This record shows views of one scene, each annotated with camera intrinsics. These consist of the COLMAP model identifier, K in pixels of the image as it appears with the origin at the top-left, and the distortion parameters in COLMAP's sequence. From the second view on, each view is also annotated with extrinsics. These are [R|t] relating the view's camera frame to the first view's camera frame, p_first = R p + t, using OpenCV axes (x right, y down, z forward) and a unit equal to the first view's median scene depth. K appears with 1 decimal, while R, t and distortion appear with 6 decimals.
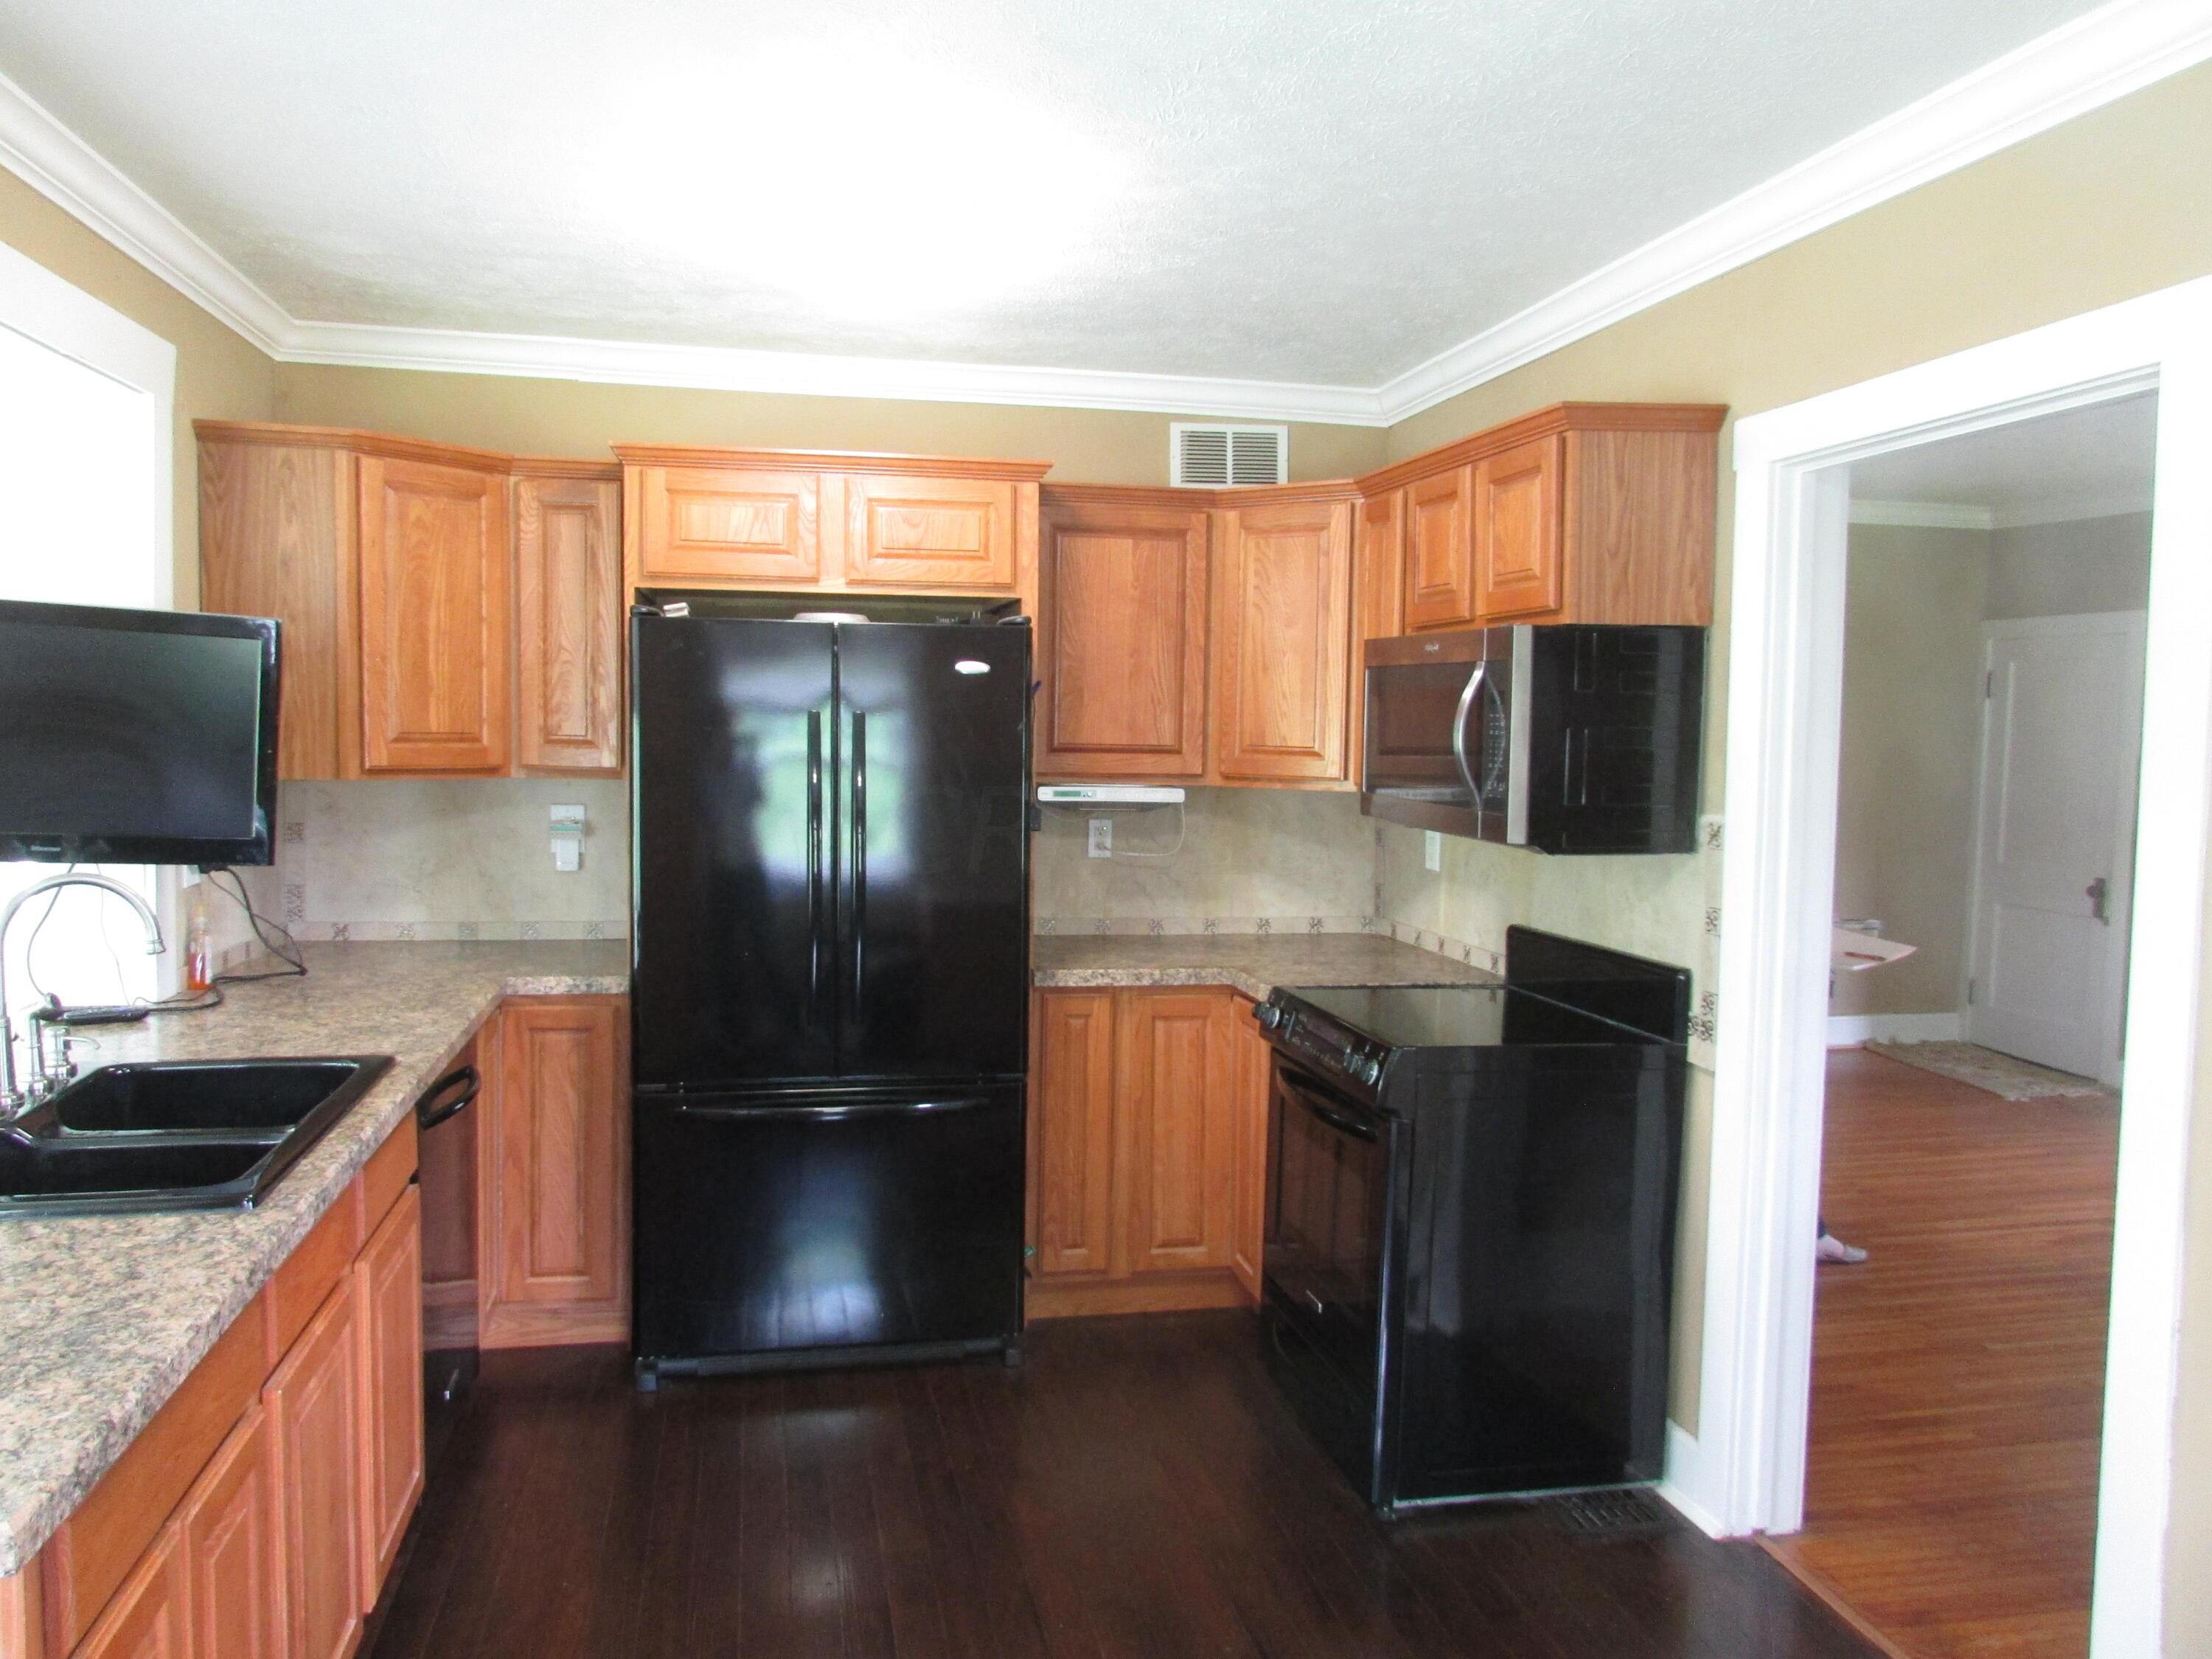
lens RADIAL K [[1606.3, 0, 1123.5], [0, 1606.3, 838.1], [0, 0, 1]] dist [-0.026209, 0.006685]
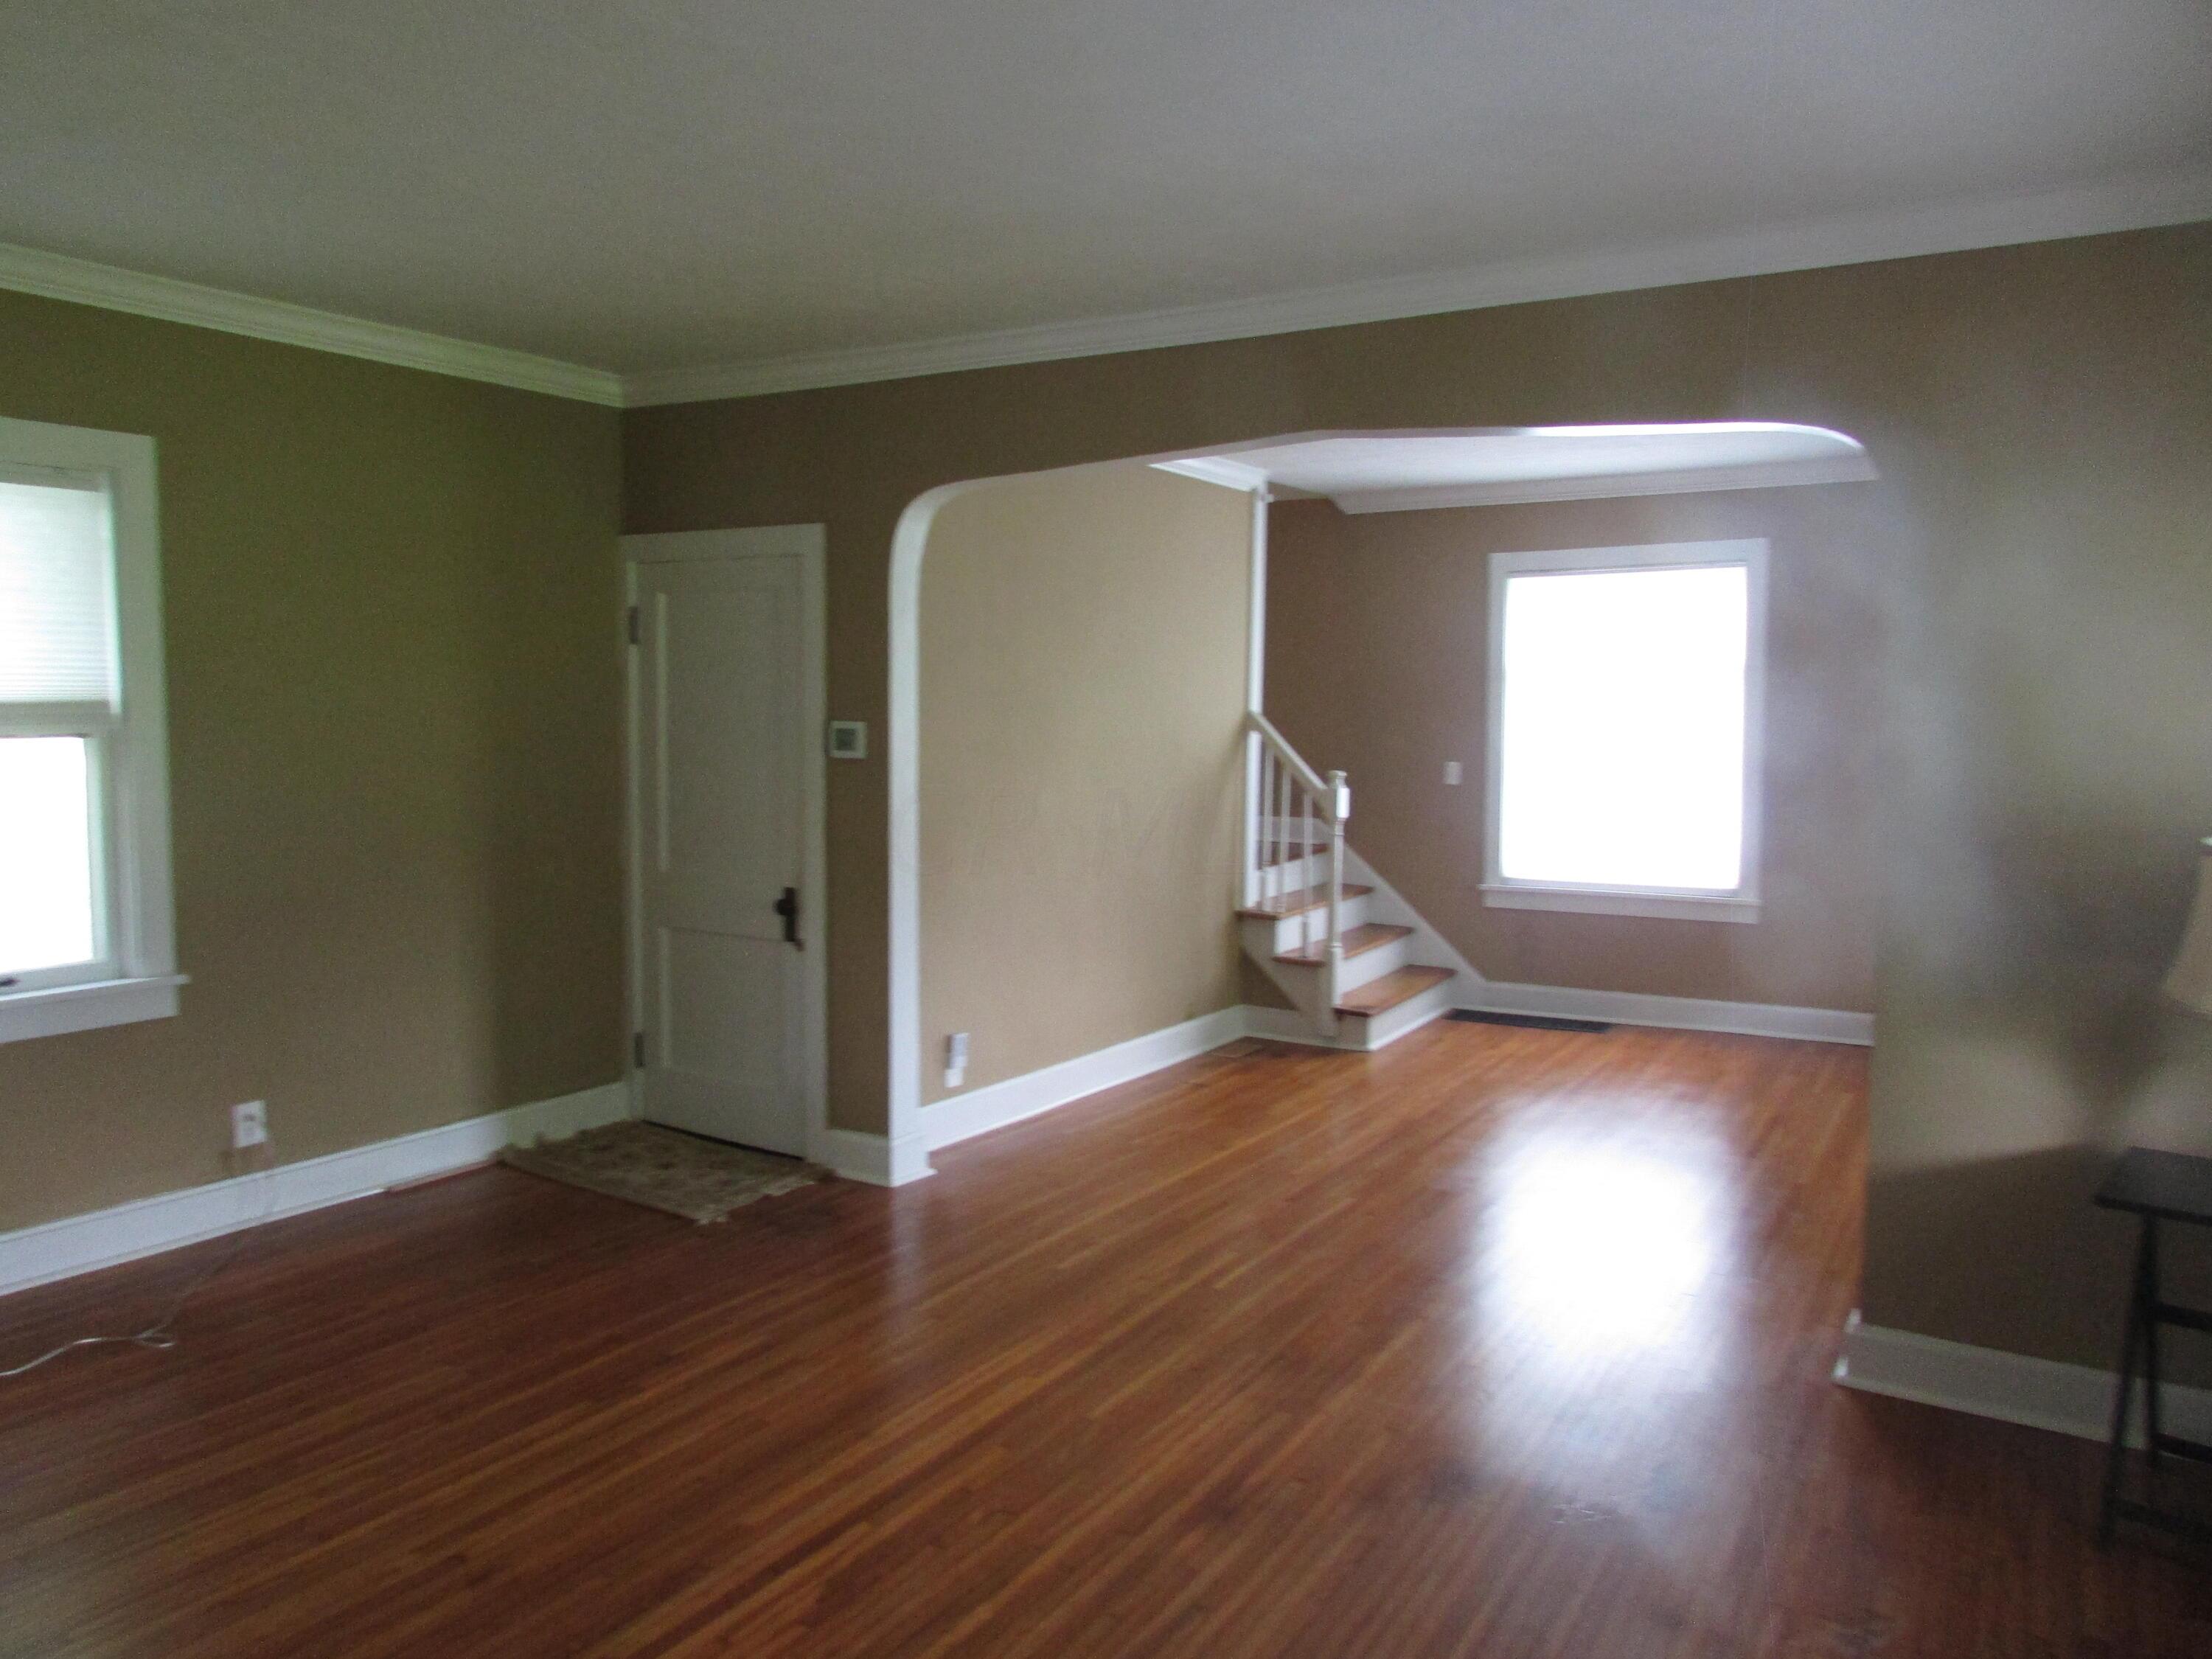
lens RADIAL K [[1606.3, 0, 1123.5], [0, 1606.3, 838.1], [0, 0, 1]] dist [-0.026209, 0.006685]
pose [[0.704164, -0.070769, 0.706501, 0.187627], [0.053339, 0.997481, 0.046753, -0.023871], [-0.708031, 0.004763, 0.706166, 0.345498]]
